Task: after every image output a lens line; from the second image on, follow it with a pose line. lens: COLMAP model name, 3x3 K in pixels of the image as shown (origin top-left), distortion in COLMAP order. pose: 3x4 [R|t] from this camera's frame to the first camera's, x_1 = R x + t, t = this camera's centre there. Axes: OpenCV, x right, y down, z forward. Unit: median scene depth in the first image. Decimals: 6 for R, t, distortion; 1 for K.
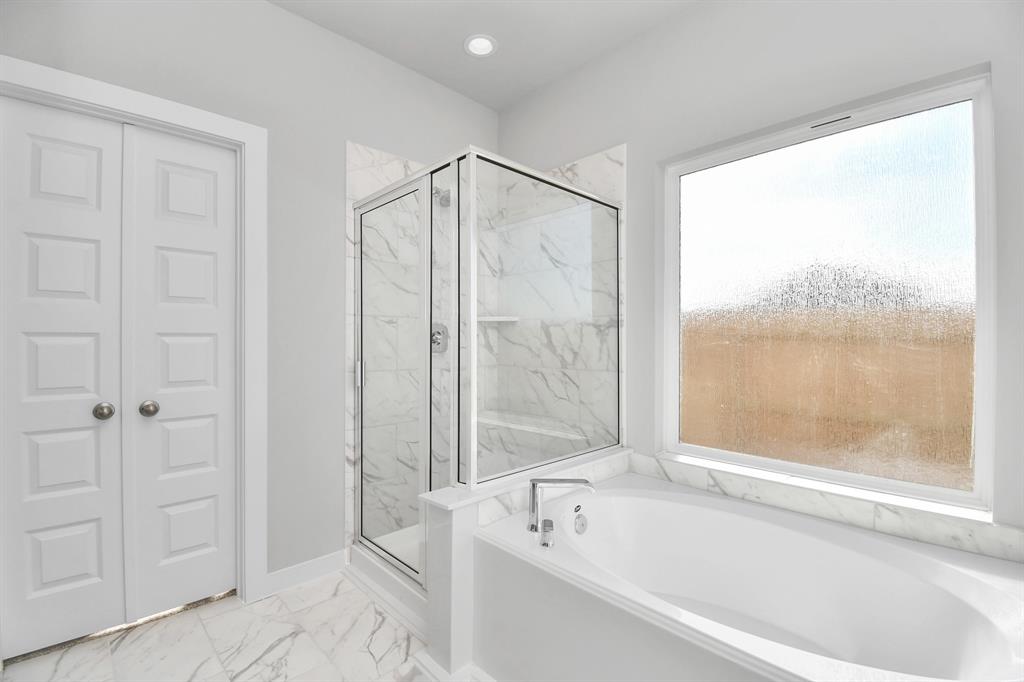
lens RADIAL K [[455.1, 0, 514.4], [0, 455.1, 342.4], [0, 0, 1]] dist [-0.008495, -0.003857]
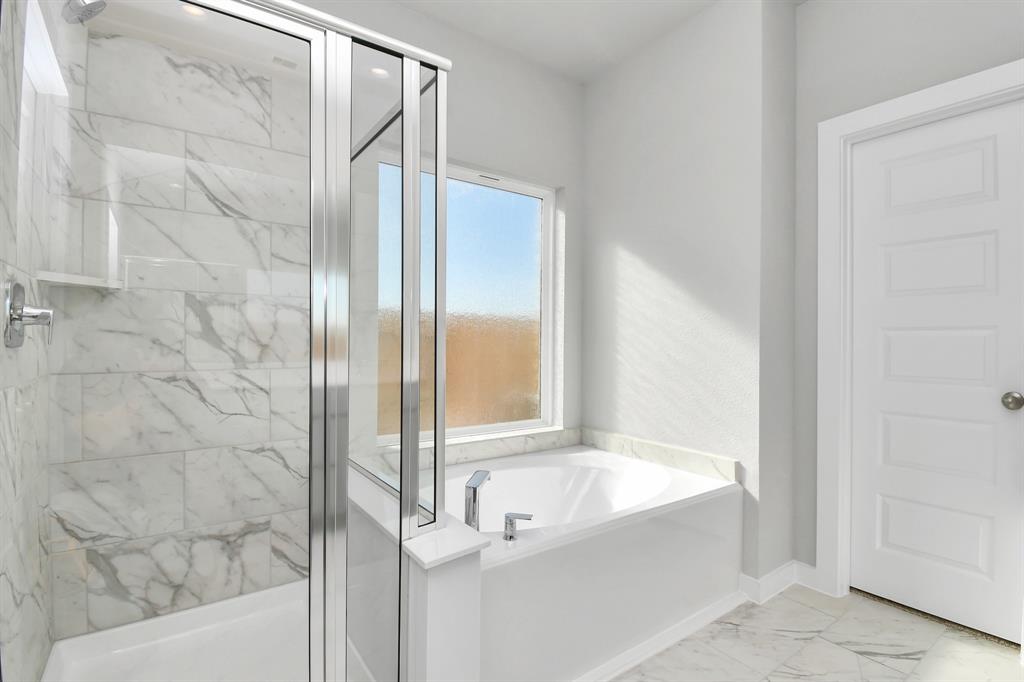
lens RADIAL K [[484.8, 0, 514.4], [0, 484.8, 340.5], [0, 0, 1]] dist [-0.002330, -0.000278]
pose [[0.137025, -0.002636, 0.990564, -0.549754], [-0.004582, 0.999984, 0.003295, 0.010937], [-0.990557, -0.004990, 0.137011, 0.499828]]
